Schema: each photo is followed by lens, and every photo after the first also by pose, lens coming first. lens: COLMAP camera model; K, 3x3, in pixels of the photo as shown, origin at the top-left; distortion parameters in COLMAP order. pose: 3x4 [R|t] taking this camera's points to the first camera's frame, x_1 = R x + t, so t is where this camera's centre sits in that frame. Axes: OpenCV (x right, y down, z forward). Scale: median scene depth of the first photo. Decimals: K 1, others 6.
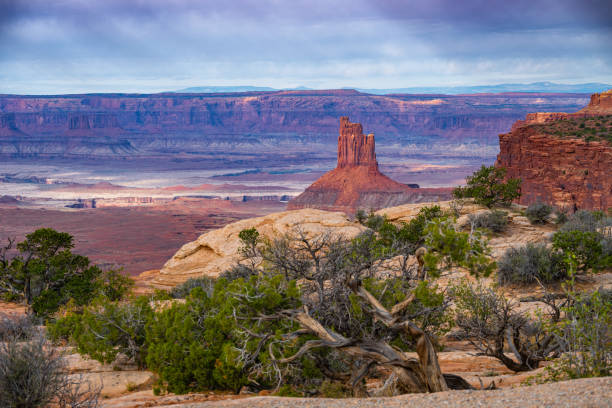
lens RADIAL K [[2987.4, 0, 305.8], [0, 2987.4, 204.0], [0, 0, 1]] dist [-0.150544, -2.014539]
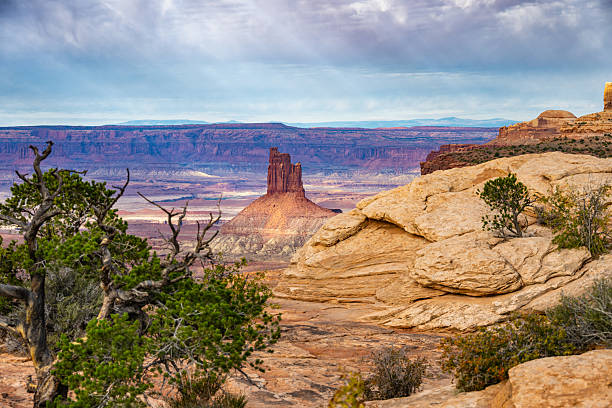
lens RADIAL K [[2058.7, 0, 305.9], [0, 2058.7, 203.5], [0, 0, 1]] dist [-0.038006, 0.356552]
pose [[0.997690, 0.003290, 0.067852, -0.025955], [-0.001929, 0.999796, -0.020103, 0.006304], [-0.067904, 0.019925, 0.997493, 0.246490]]
